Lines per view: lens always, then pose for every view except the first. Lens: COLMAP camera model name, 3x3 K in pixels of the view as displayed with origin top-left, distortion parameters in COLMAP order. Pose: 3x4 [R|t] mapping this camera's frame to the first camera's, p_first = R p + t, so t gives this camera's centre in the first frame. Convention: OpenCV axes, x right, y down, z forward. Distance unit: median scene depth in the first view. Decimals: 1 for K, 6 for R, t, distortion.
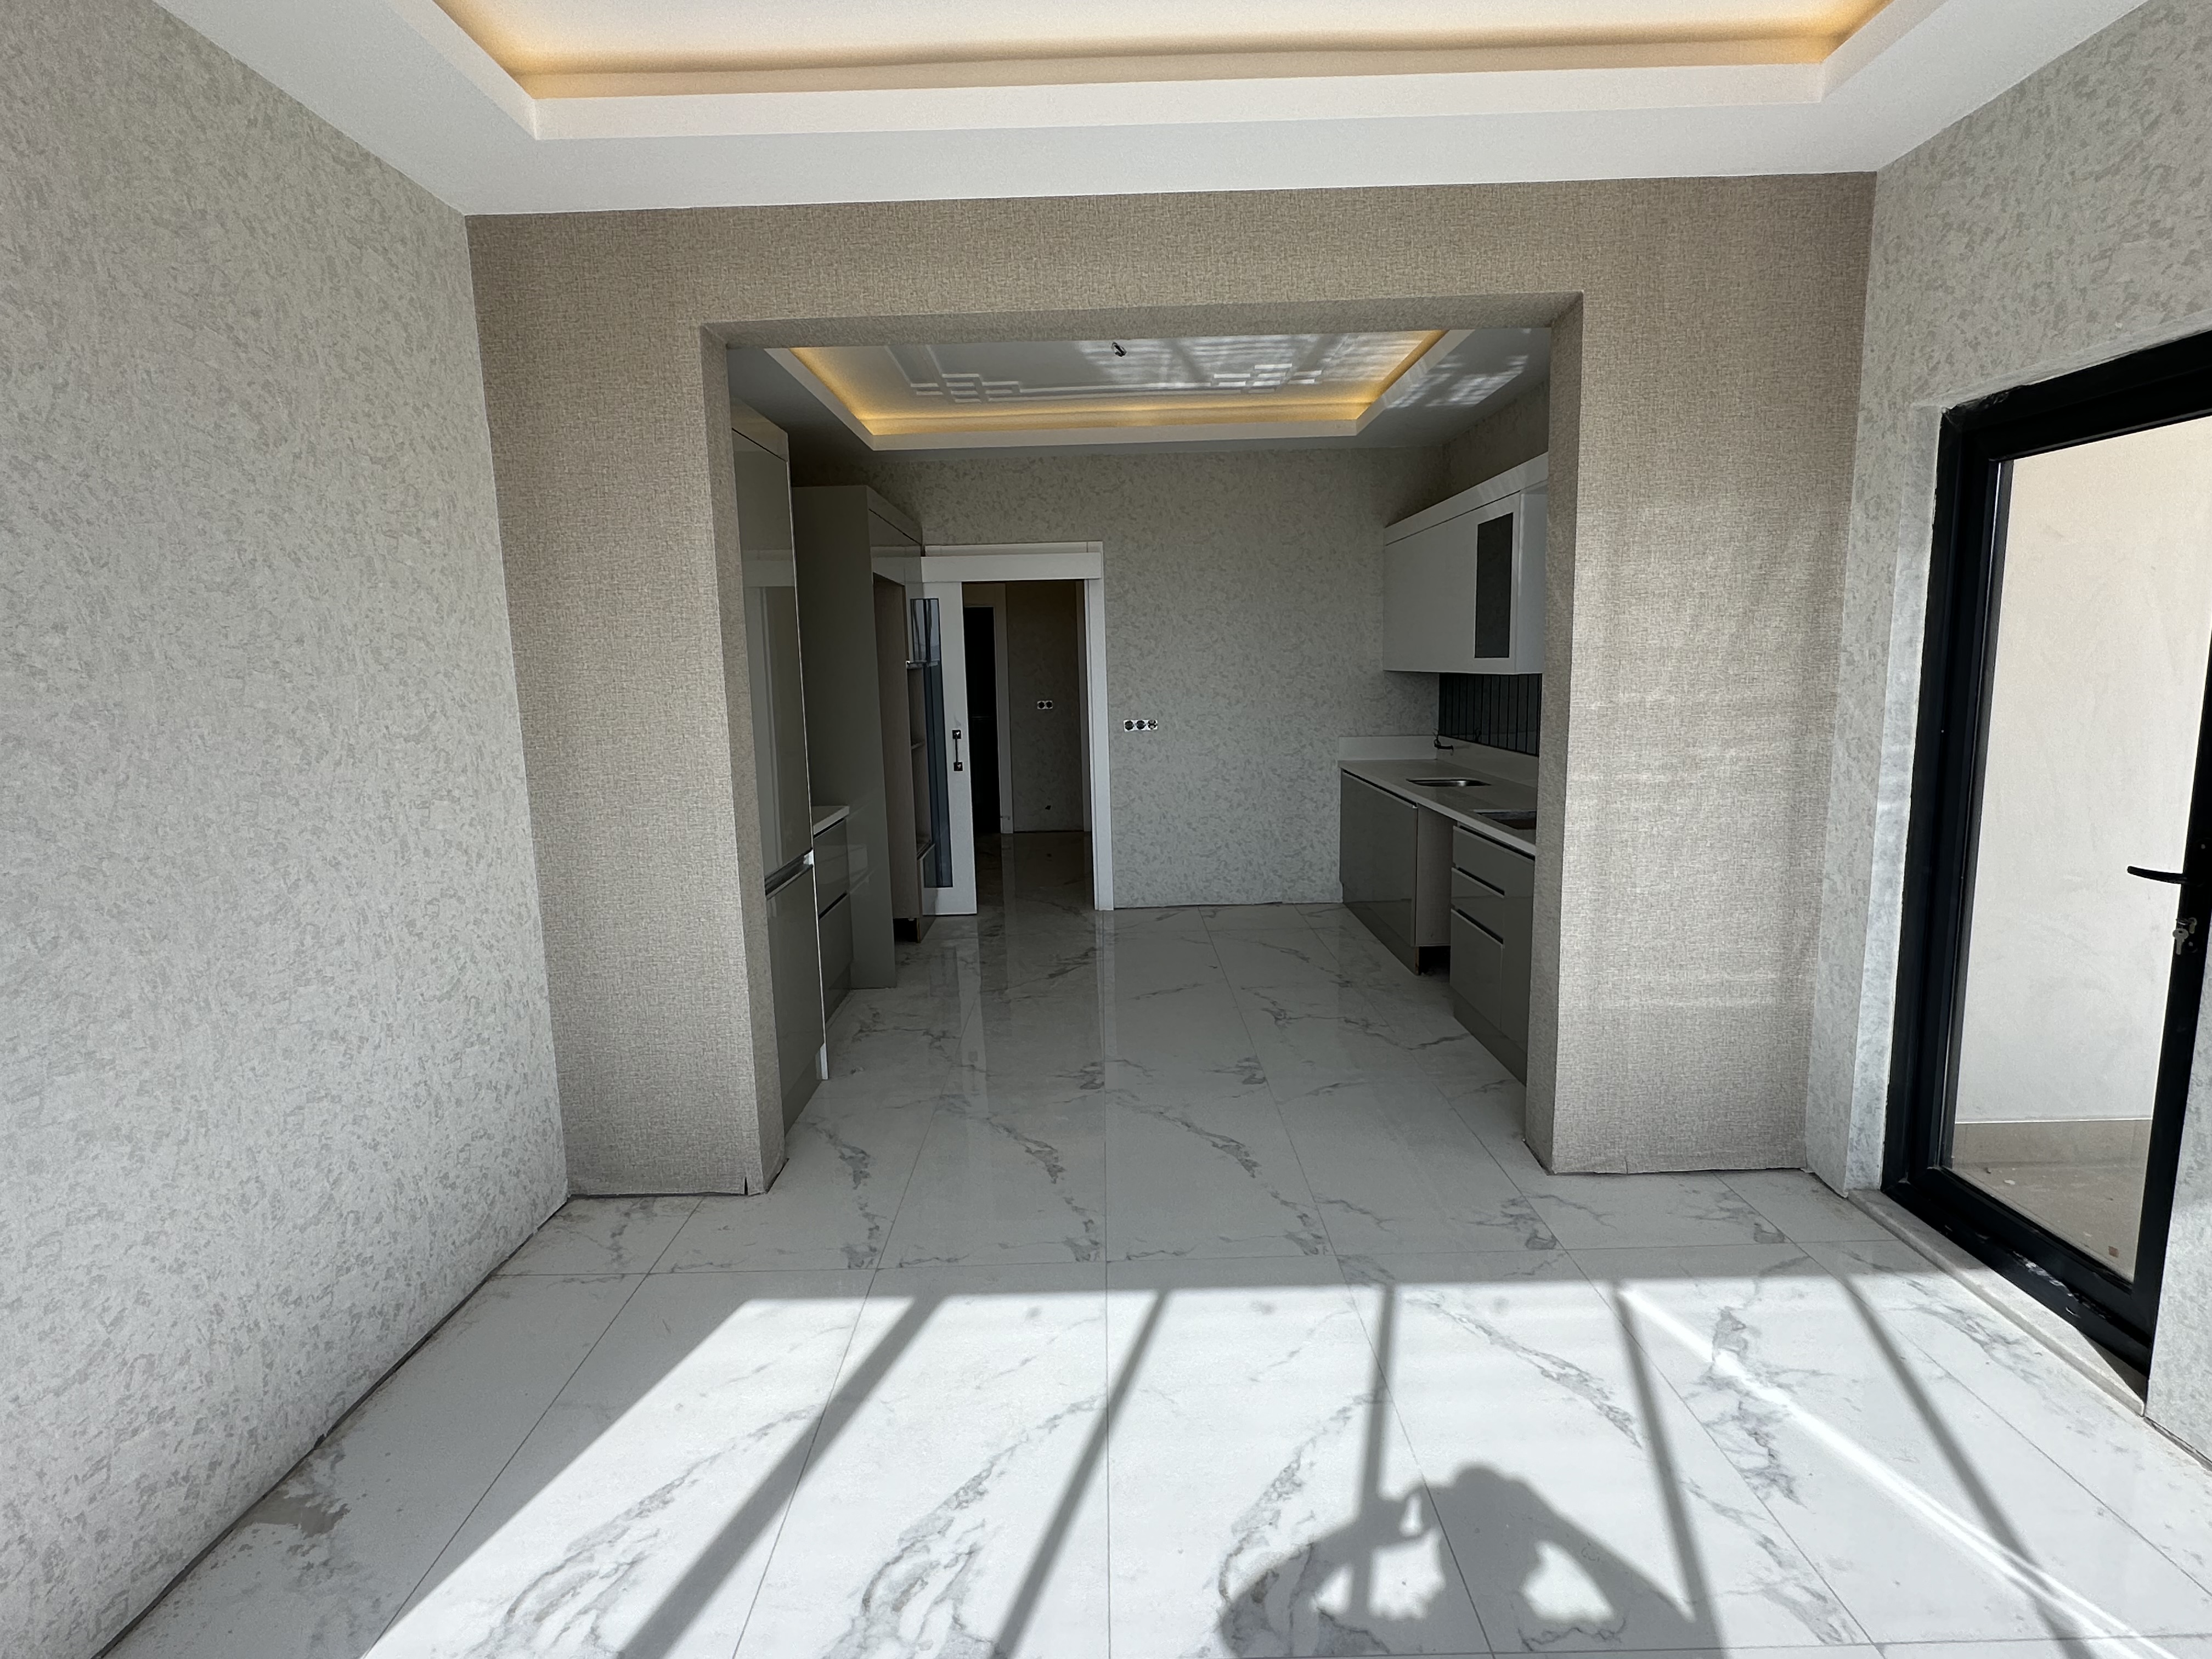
lens RADIAL K [[1124.8, 0, 1106.0], [0, 1124.8, 834.8], [0, 0, 1]] dist [-0.004569, 0.001282]
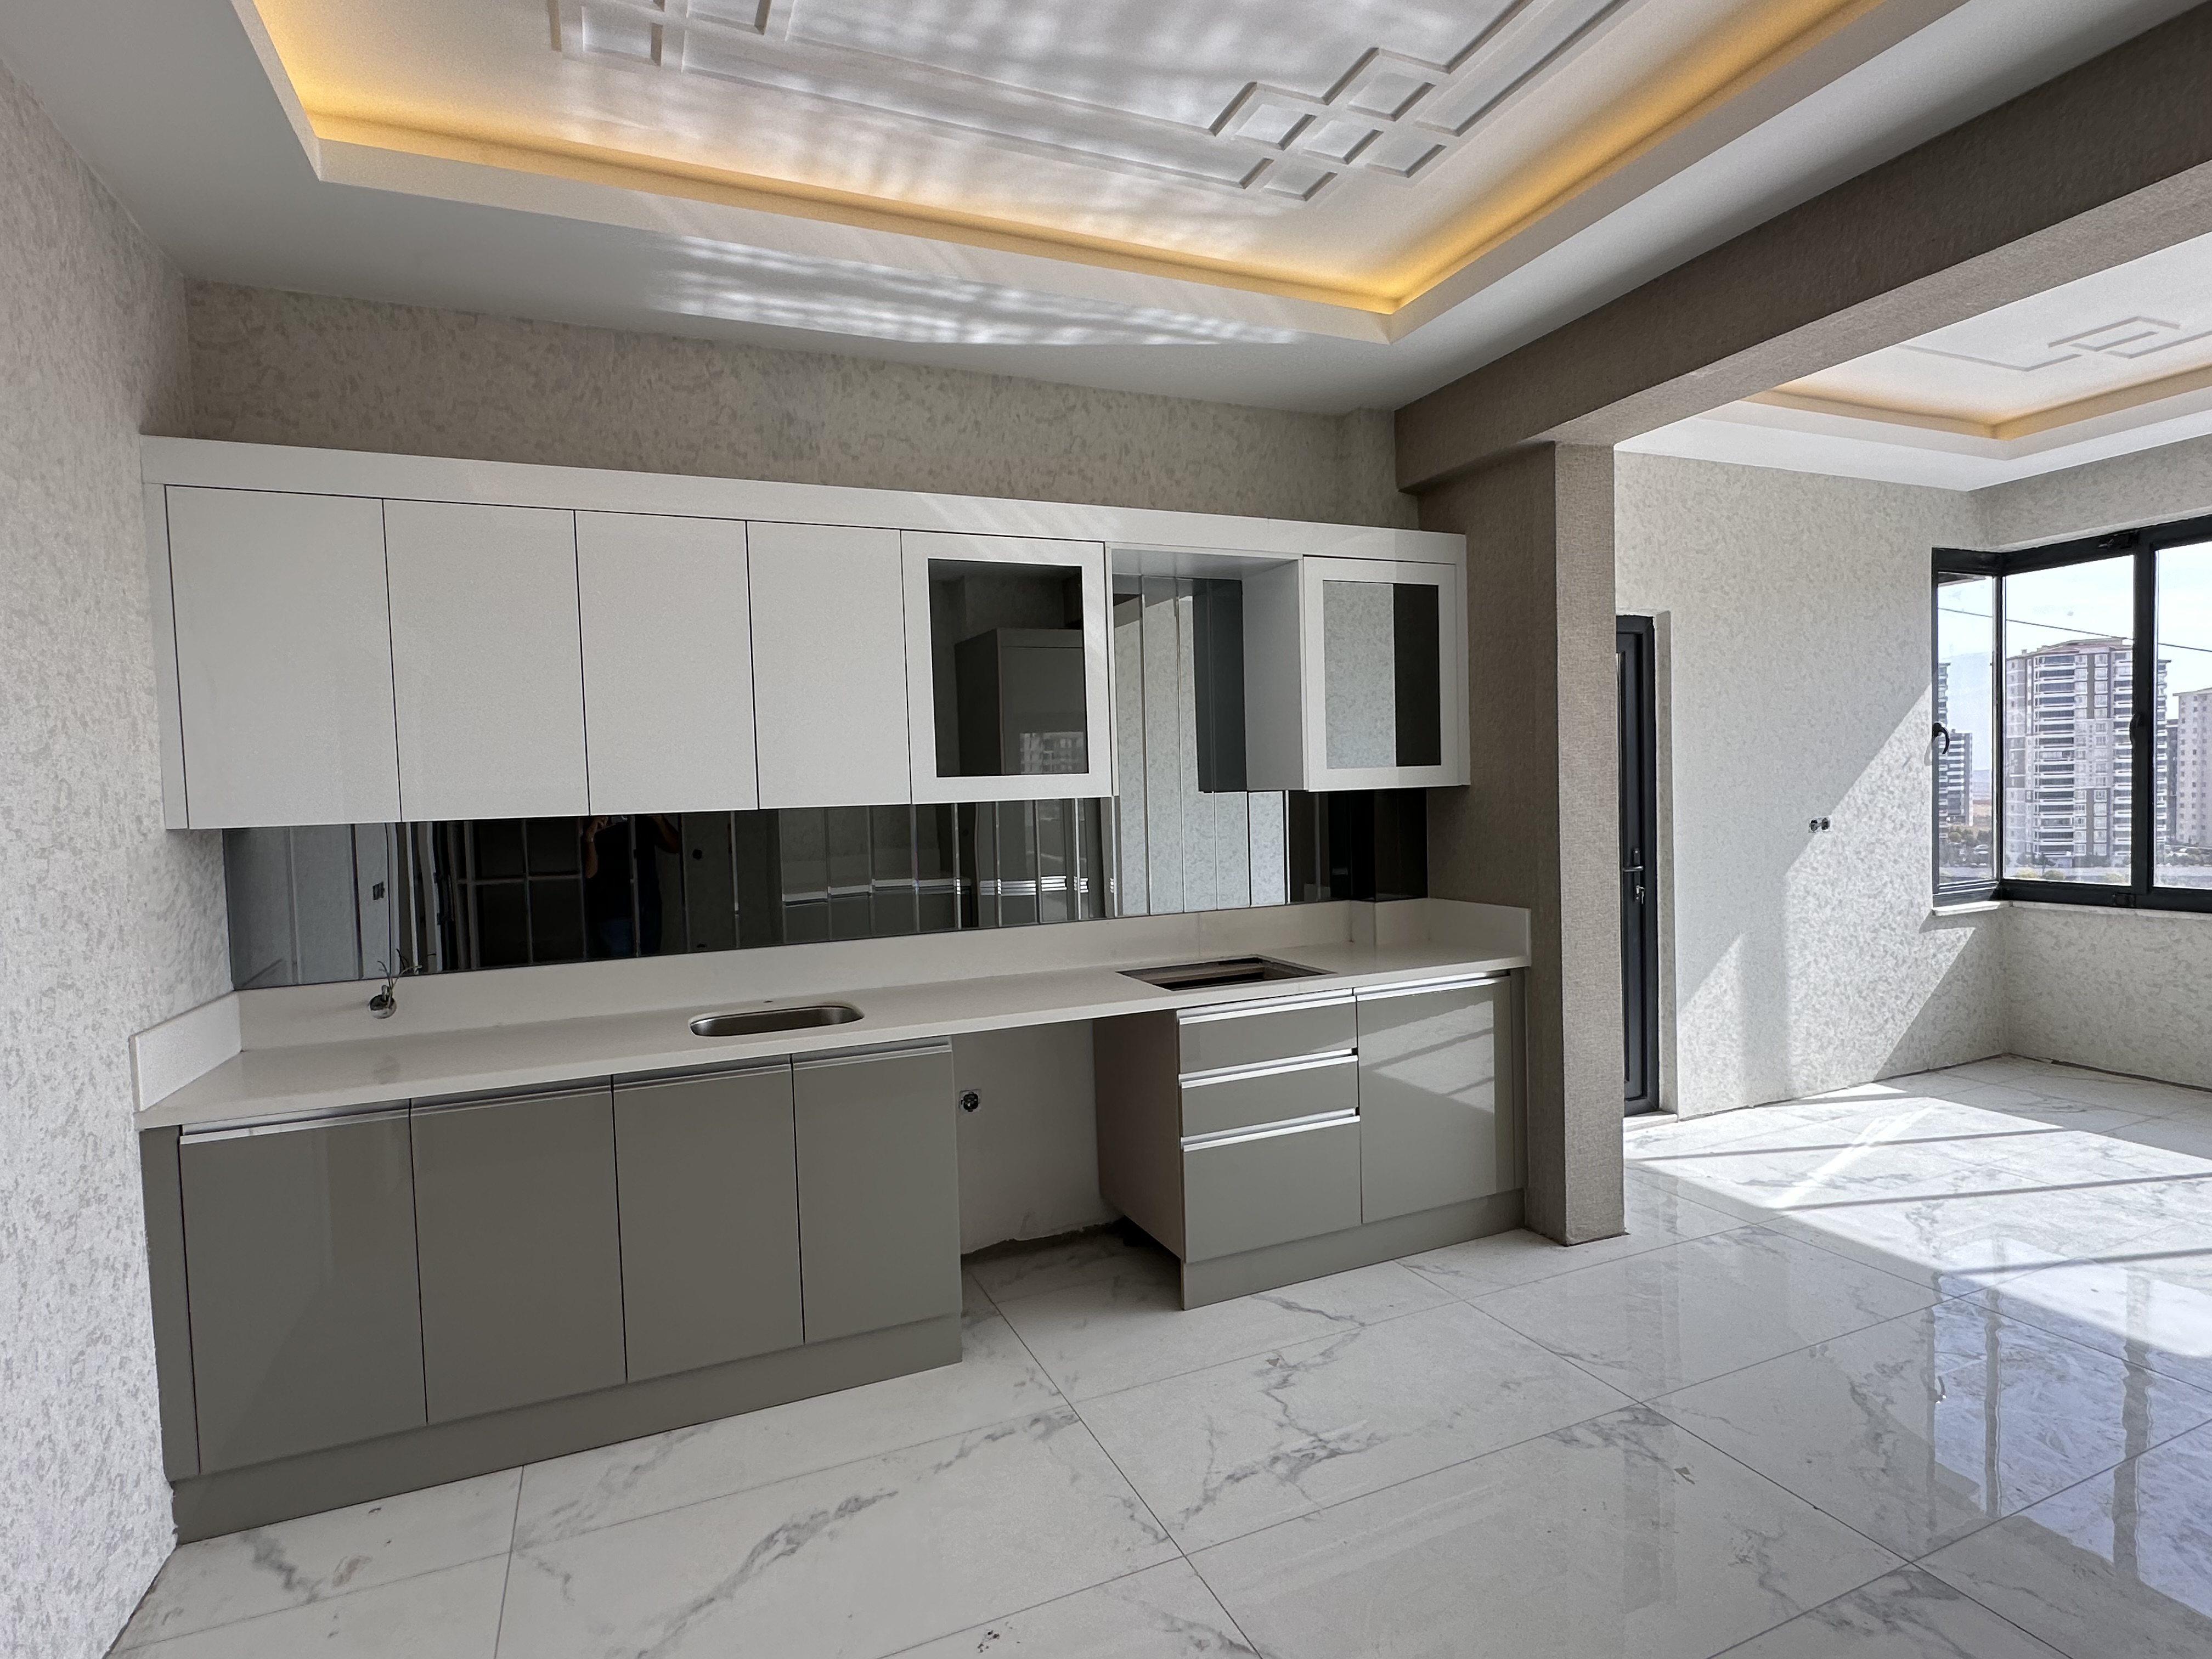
lens RADIAL K [[1124.8, 0, 1100.0], [0, 1124.8, 841.6], [0, 0, 1]] dist [-0.004569, 0.001282]
pose [[-0.388427, -0.002861, 0.921475, -0.195098], [0.183448, 0.979738, 0.080371, -0.119506], [-0.903035, 0.200261, -0.380032, 0.883061]]
